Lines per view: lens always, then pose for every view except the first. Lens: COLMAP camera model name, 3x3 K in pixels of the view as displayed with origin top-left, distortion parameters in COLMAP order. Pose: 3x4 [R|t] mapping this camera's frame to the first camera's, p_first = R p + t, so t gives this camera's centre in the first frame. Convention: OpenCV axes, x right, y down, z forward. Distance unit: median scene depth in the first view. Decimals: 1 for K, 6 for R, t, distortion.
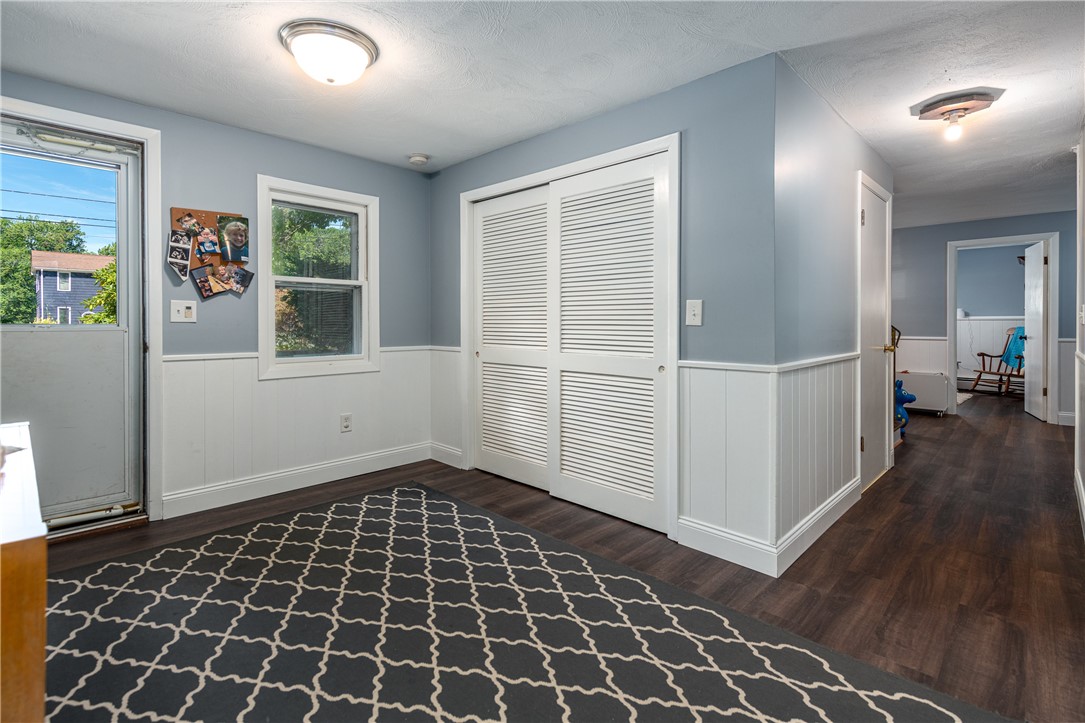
lens RADIAL K [[502.2, 0, 539.2], [0, 502.2, 322.4], [0, 0, 1]] dist [0.009035, -0.000097]
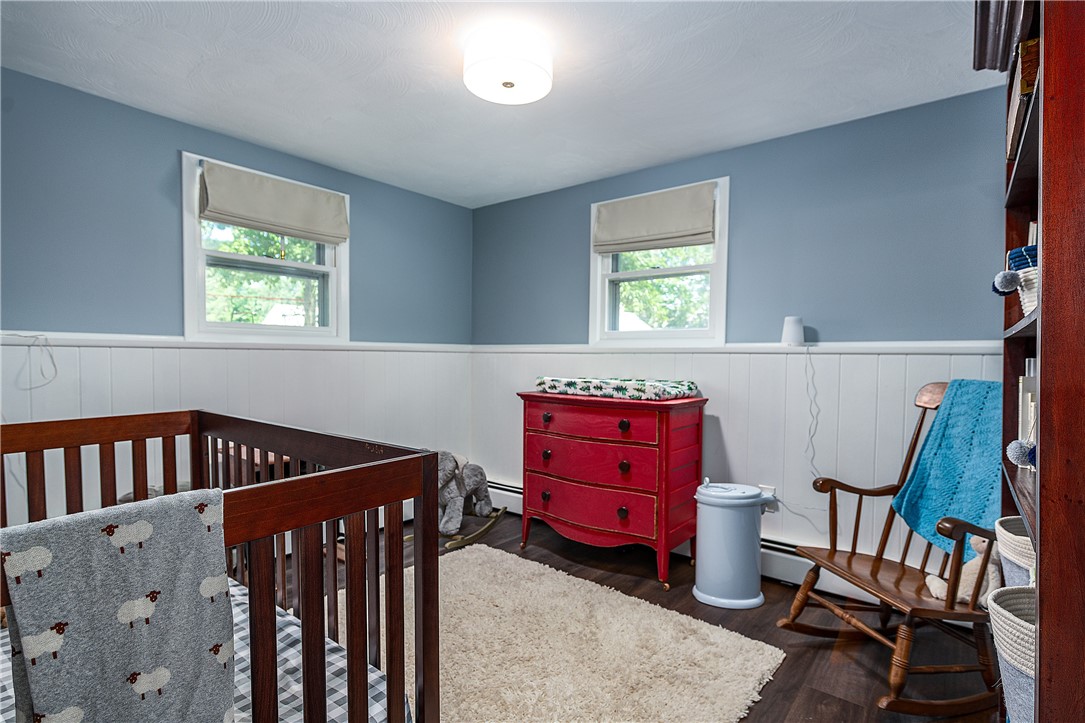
lens RADIAL K [[552.0, 0, 546.6], [0, 552.0, 381.4], [0, 0, 1]] dist [-0.002103, -0.000008]
pose [[0.991700, -0.001055, 0.128568, 0.711168], [-0.003803, 0.999288, 0.037530, 0.000503], [-0.128516, -0.037708, 0.990990, 0.756425]]
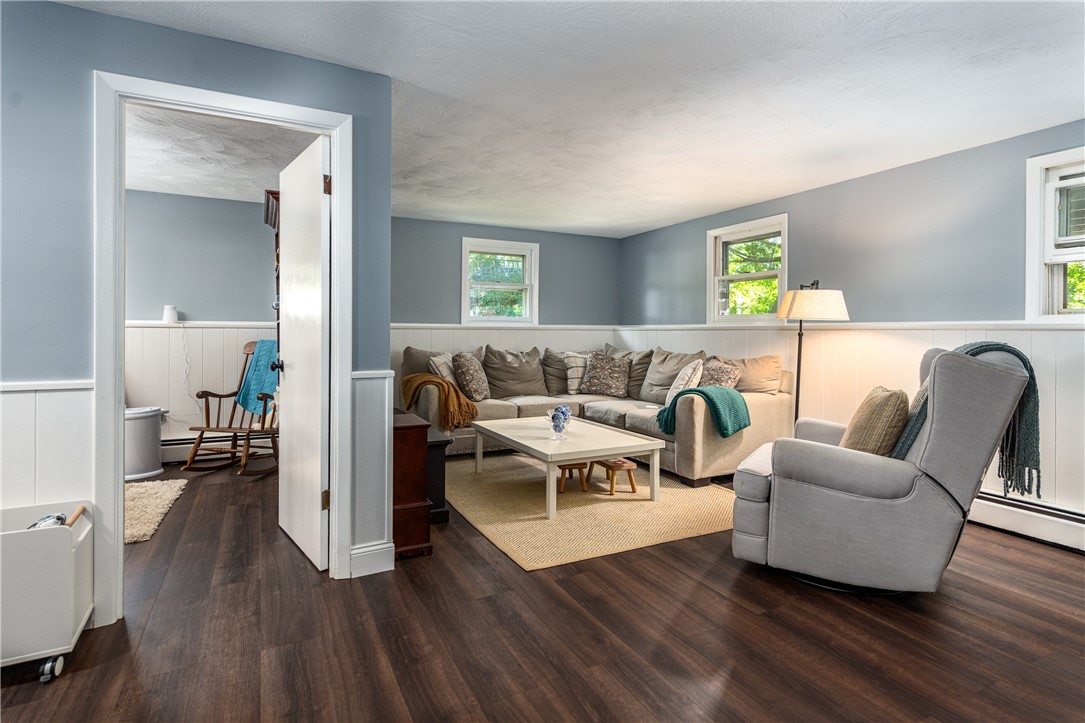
lens RADIAL K [[552.0, 0, 546.3], [0, 552.0, 331.7], [0, 0, 1]] dist [-0.002103, -0.000008]
pose [[0.309080, -0.000433, 0.951036, 0.458629], [-0.000774, 0.999999, 0.000707, -0.000958], [-0.951036, -0.000955, 0.309080, 0.506040]]
